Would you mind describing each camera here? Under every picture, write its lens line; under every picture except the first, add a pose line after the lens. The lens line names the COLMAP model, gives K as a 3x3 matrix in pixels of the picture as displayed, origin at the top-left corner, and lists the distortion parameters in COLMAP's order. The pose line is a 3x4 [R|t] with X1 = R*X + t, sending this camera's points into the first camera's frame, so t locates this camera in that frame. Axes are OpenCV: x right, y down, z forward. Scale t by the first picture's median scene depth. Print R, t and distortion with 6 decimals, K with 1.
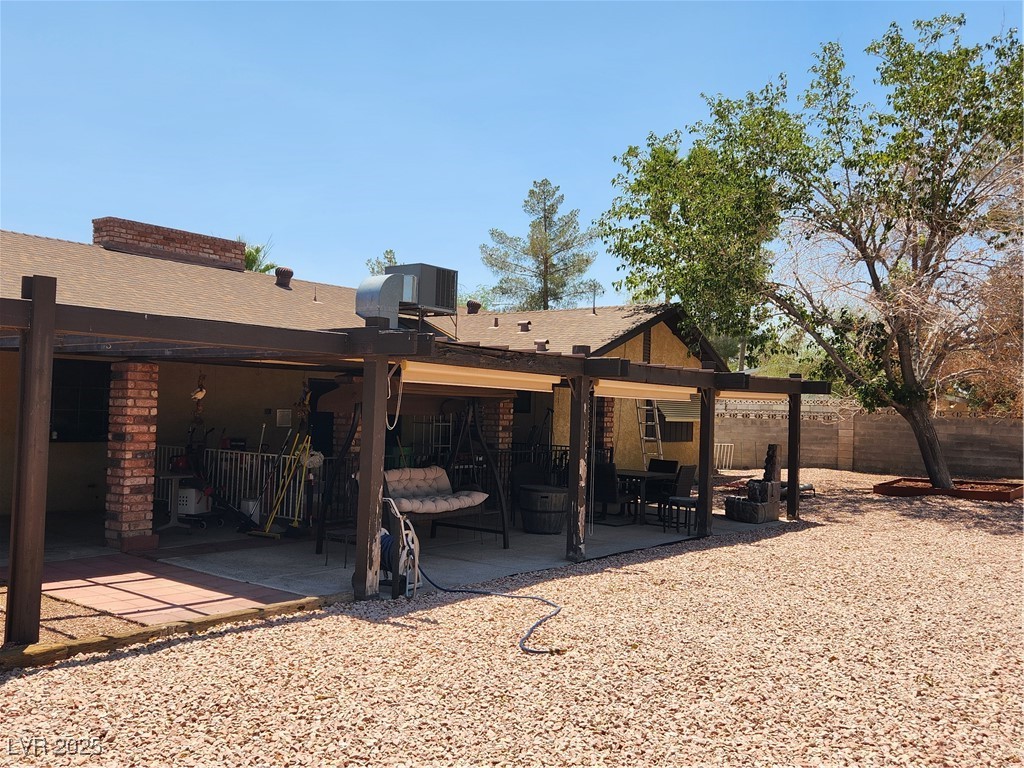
lens RADIAL K [[689.5, 0, 518.9], [0, 689.5, 380.5], [0, 0, 1]] dist [0.023284, -0.019739]
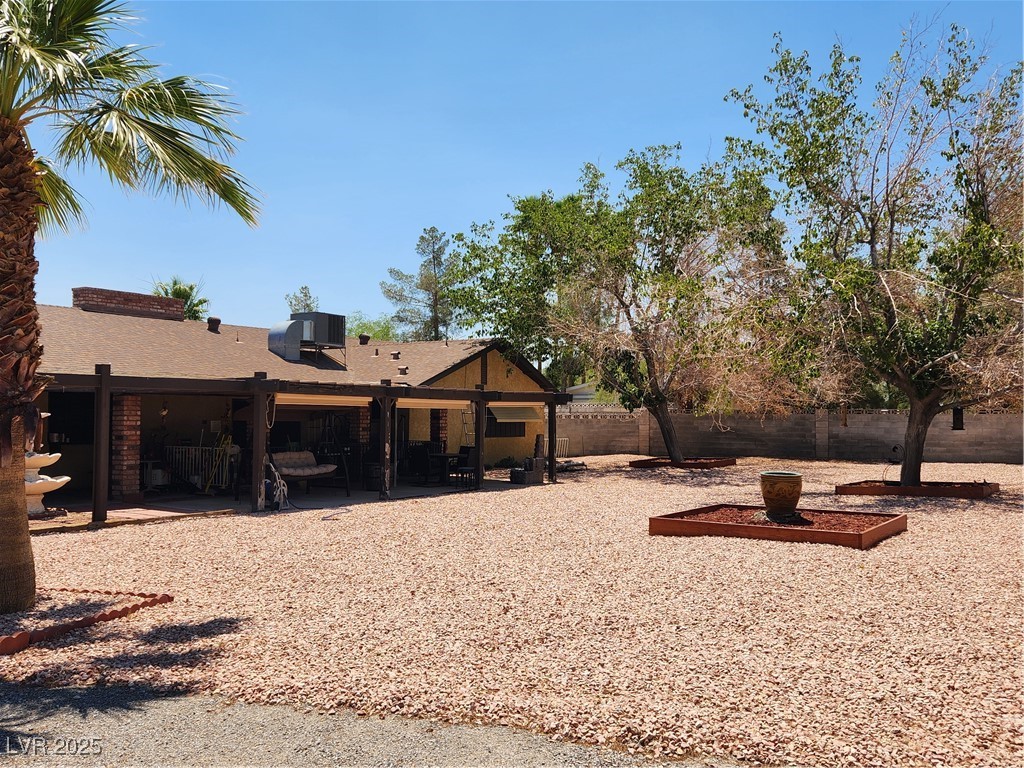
lens RADIAL K [[689.5, 0, 505.5], [0, 689.5, 390.8], [0, 0, 1]] dist [0.023284, -0.019739]
pose [[0.997617, -0.023278, 0.064943, 0.170391], [0.022935, 0.999719, 0.006025, -0.015281], [-0.065065, -0.004521, 0.997871, -0.478298]]
